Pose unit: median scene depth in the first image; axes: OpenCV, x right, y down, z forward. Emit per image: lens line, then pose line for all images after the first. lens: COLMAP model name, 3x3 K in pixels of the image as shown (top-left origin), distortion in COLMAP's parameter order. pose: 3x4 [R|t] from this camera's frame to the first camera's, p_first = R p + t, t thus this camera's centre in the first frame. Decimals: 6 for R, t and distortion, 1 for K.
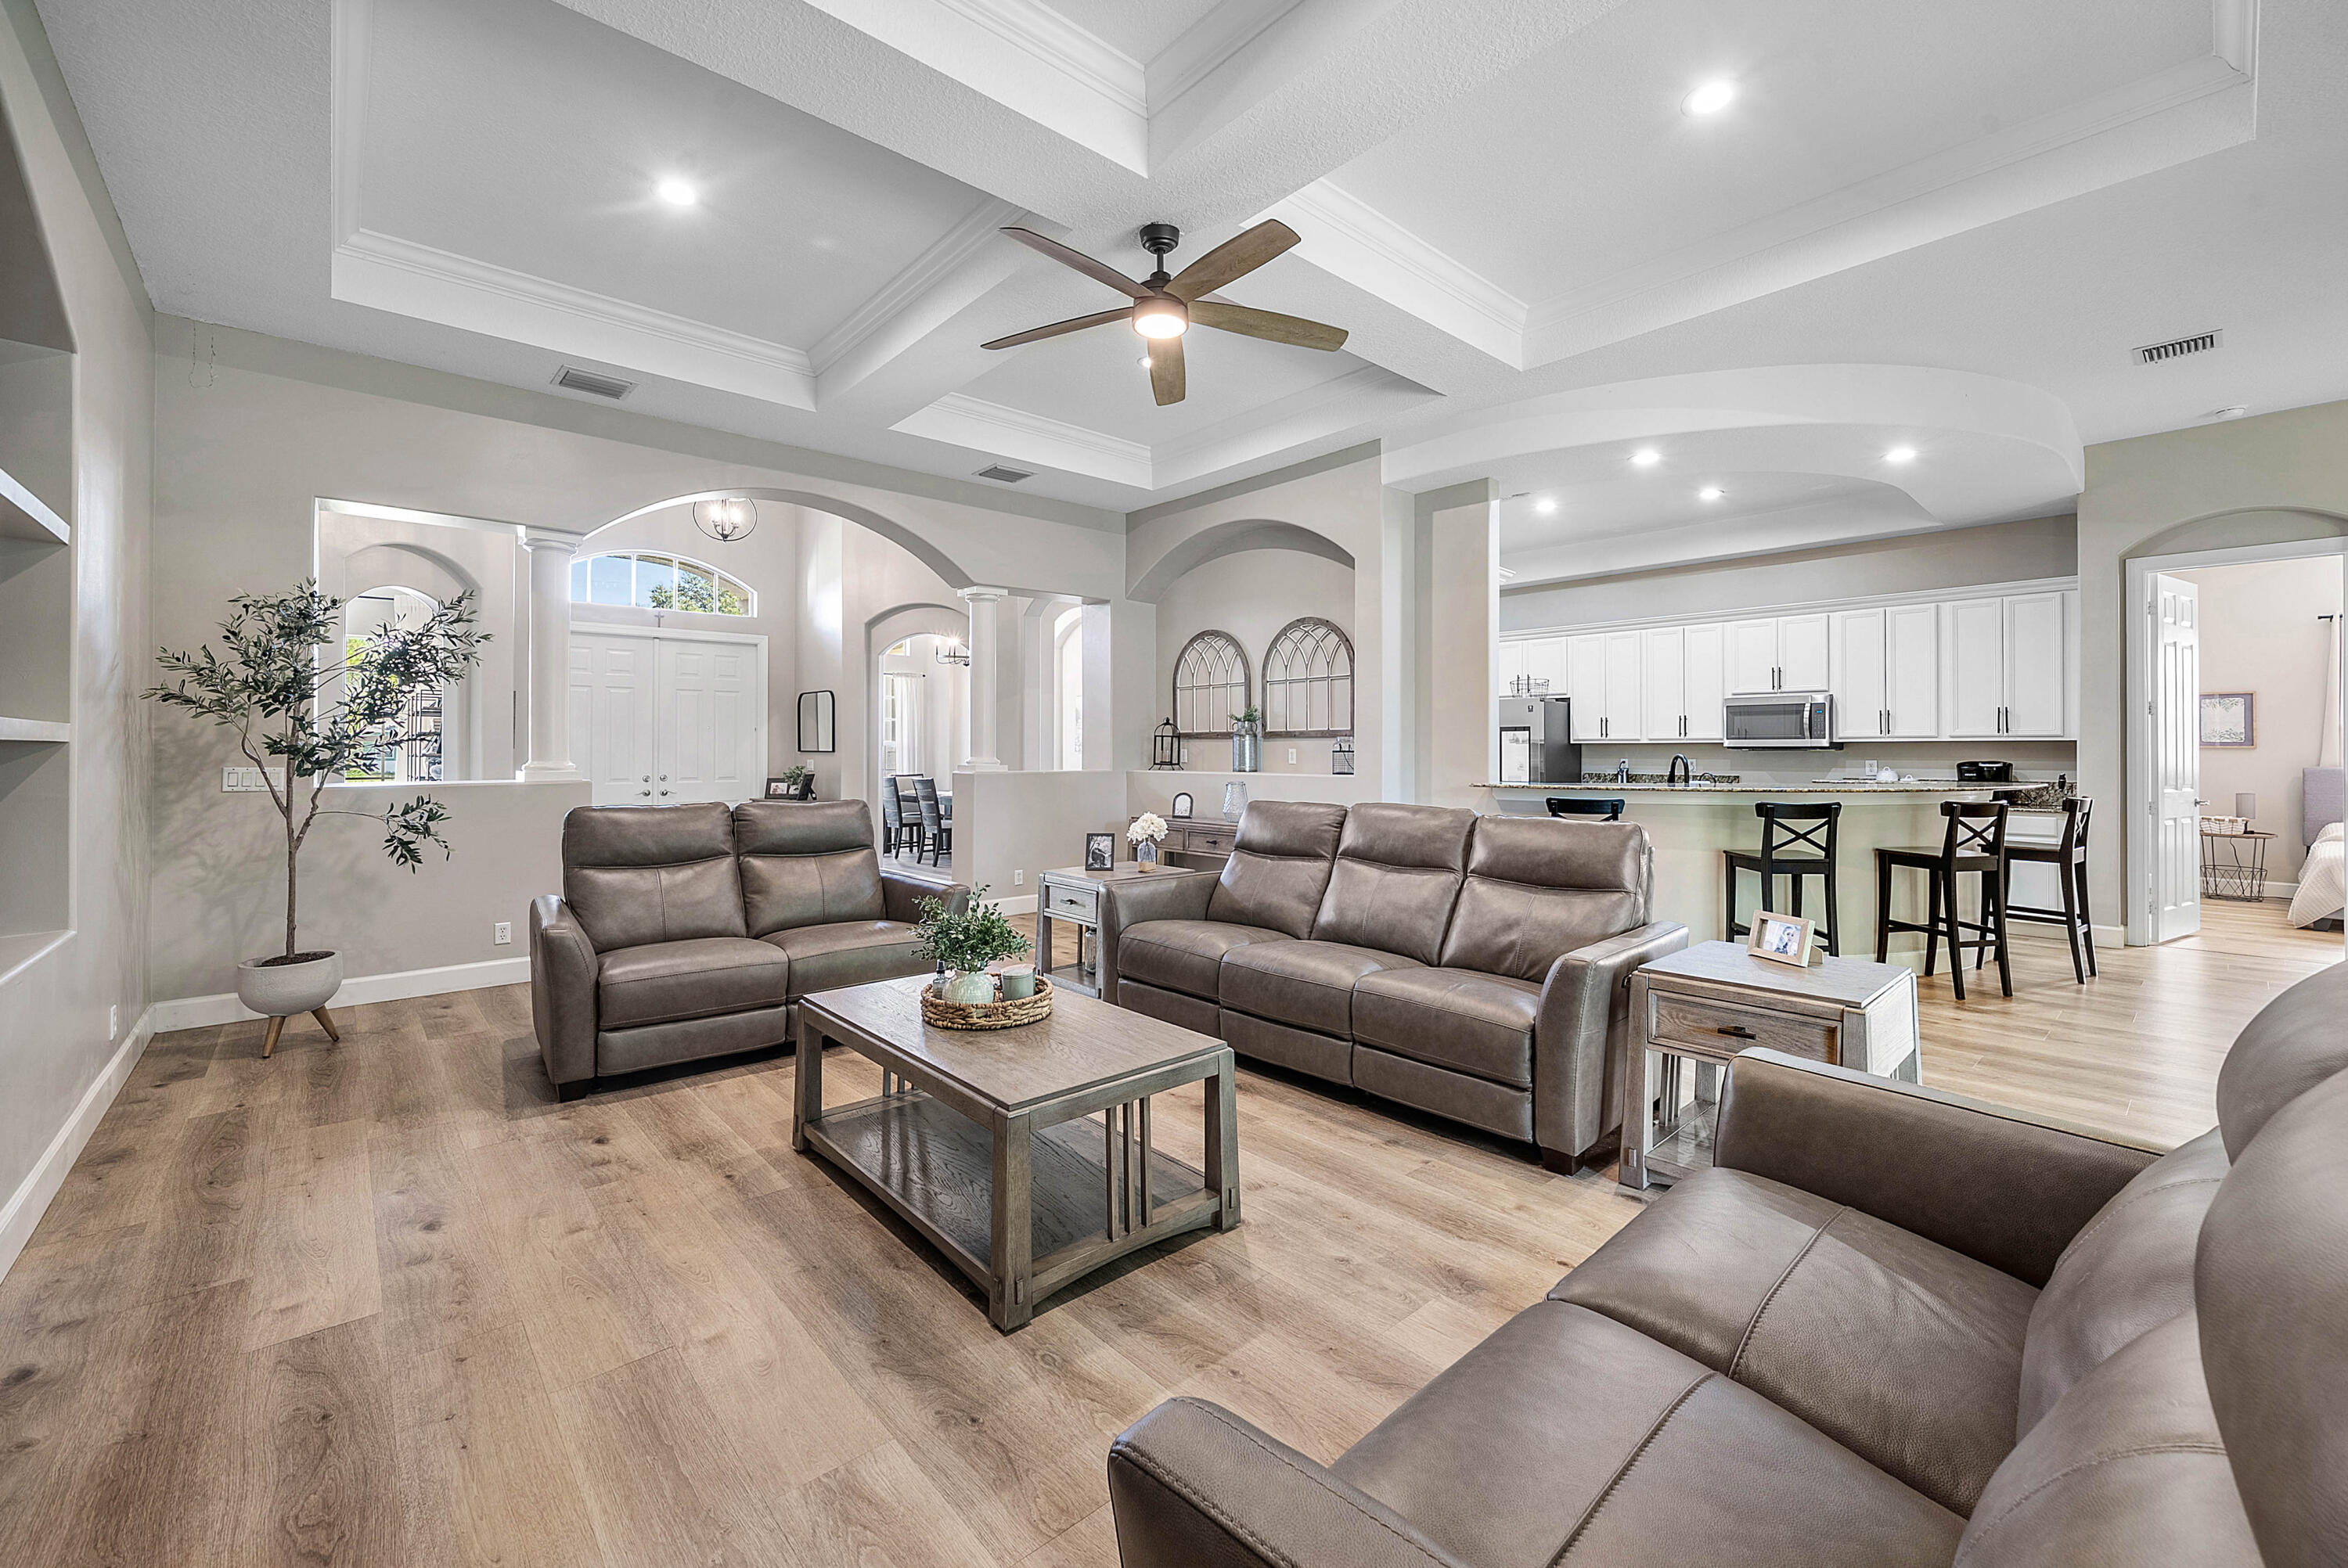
lens RADIAL K [[964.3, 0, 1156.5], [0, 964.3, 748.1], [0, 0, 1]] dist [-0.010746, 0.000030]
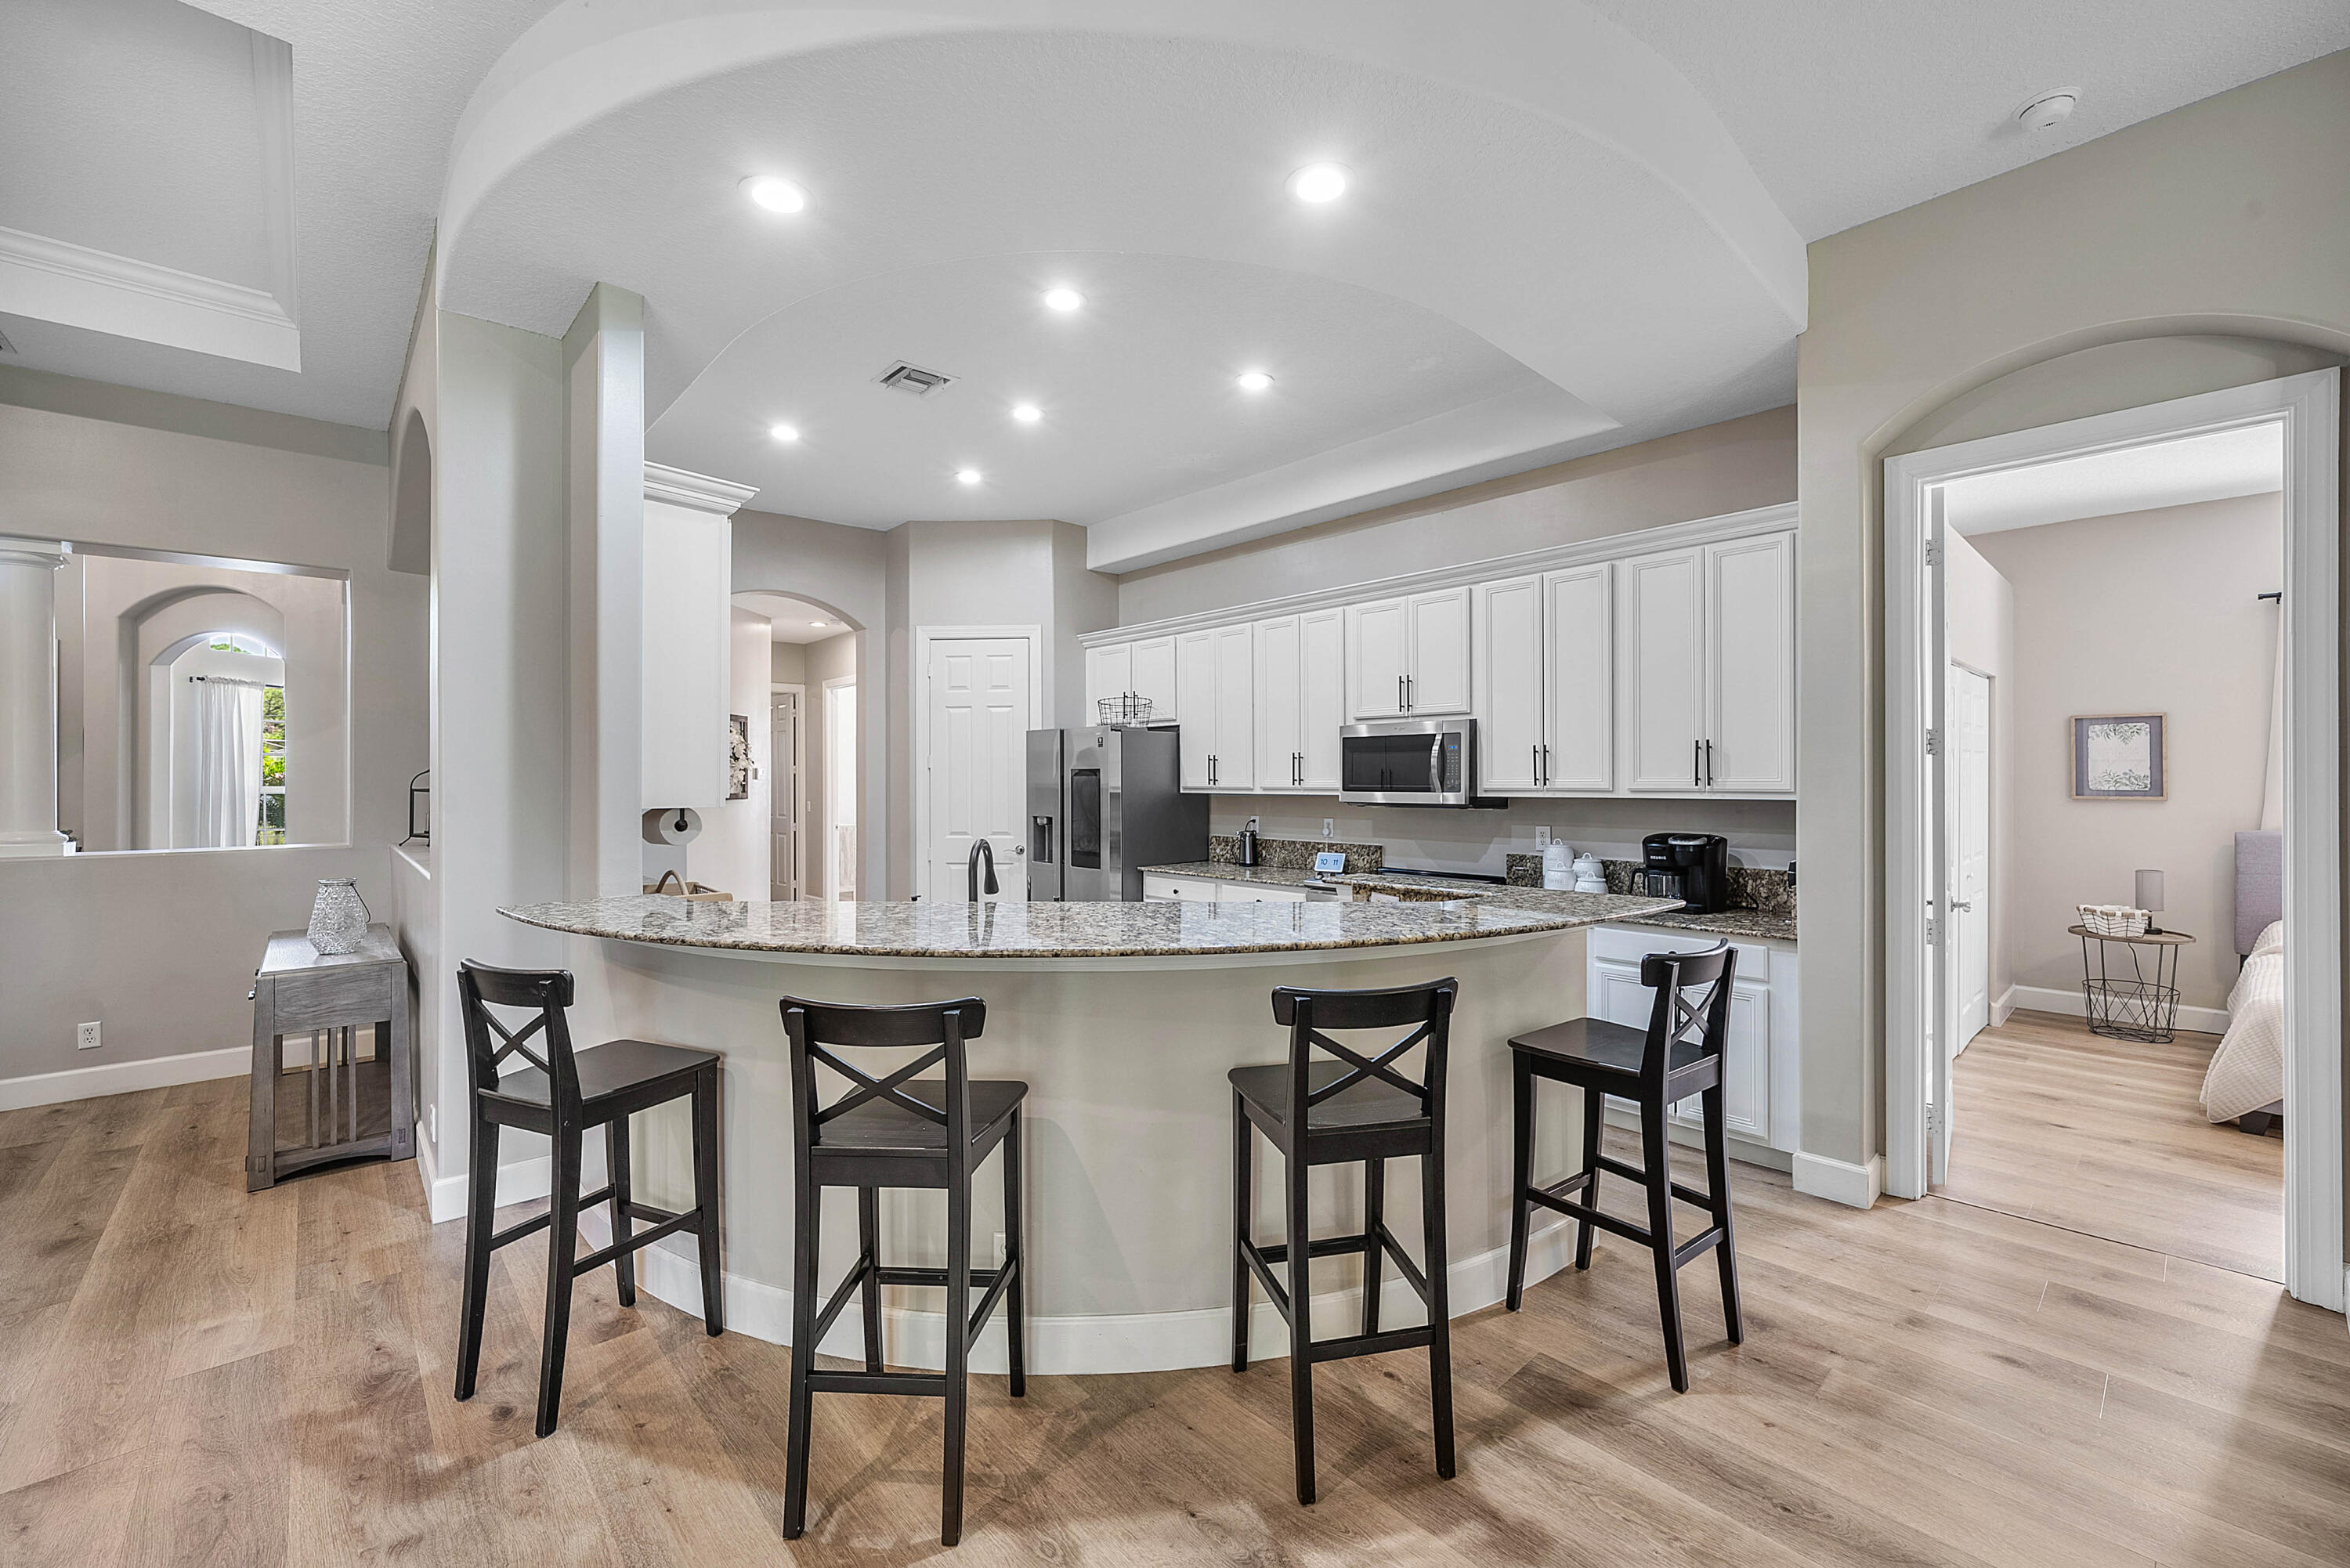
lens RADIAL K [[965.1, 0, 1192.2], [0, 965.1, 783.7], [0, 0, 1]] dist [-0.010746, 0.000030]
pose [[0.999539, -0.004951, 0.029938, 0.508138], [0.004731, 0.999961, 0.007419, -0.020359], [-0.029974, -0.007274, 0.999524, 0.396680]]
